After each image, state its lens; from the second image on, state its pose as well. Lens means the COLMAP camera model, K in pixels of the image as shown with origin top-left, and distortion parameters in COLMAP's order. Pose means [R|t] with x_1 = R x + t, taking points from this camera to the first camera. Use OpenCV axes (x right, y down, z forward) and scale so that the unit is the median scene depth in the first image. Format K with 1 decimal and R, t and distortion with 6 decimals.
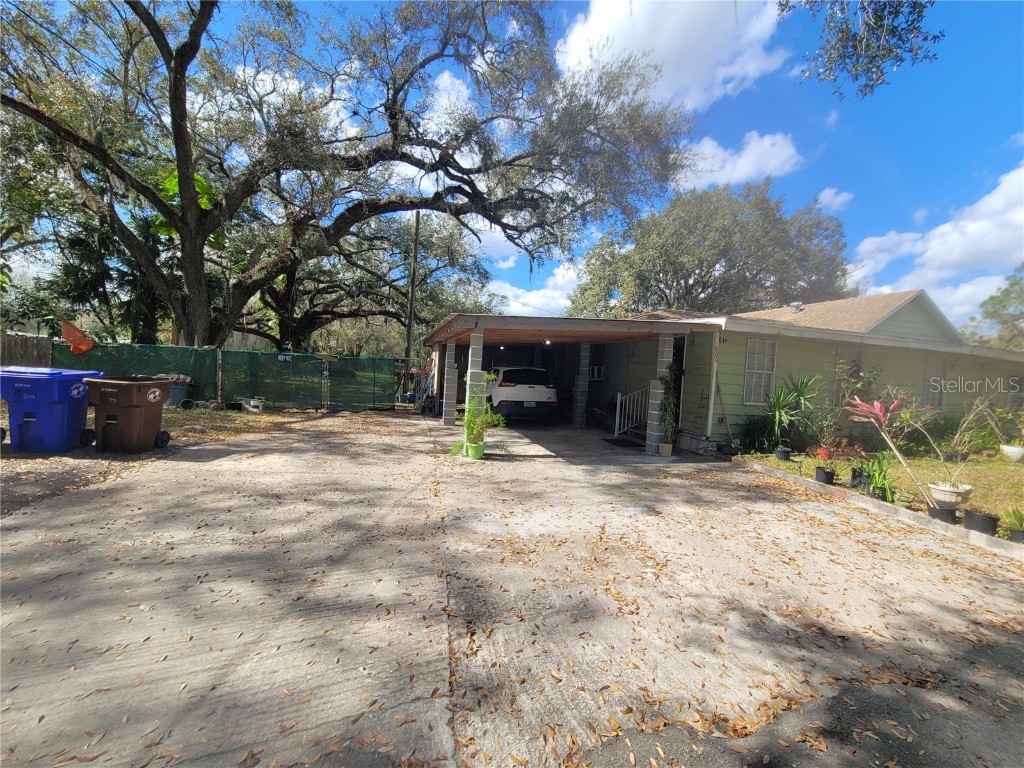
lens RADIAL K [[431.7, 0, 512.0], [0, 431.7, 380.7], [0, 0, 1]] dist [0.024774, -0.005667]
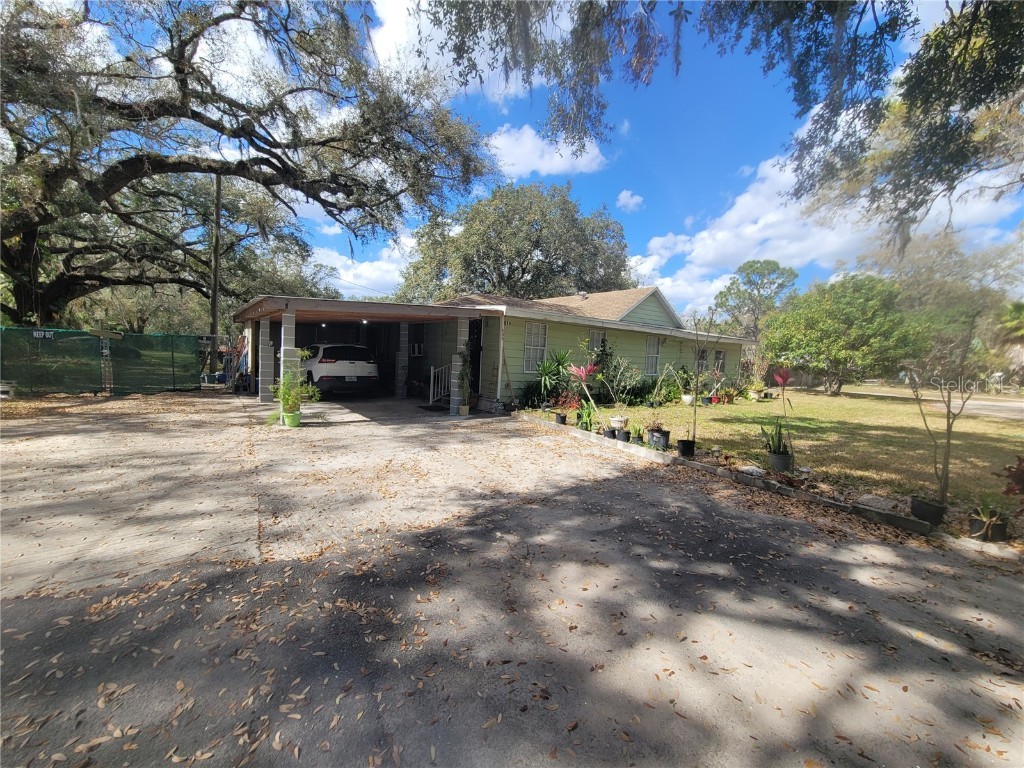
lens RADIAL K [[431.7, 0, 512.0], [0, 431.7, 380.7], [0, 0, 1]] dist [0.024774, -0.005667]
pose [[0.935409, -0.033841, 0.351943, 0.035308], [0.015172, 0.998334, 0.055671, 0.004593], [-0.353241, -0.046736, 0.934364, -0.155671]]
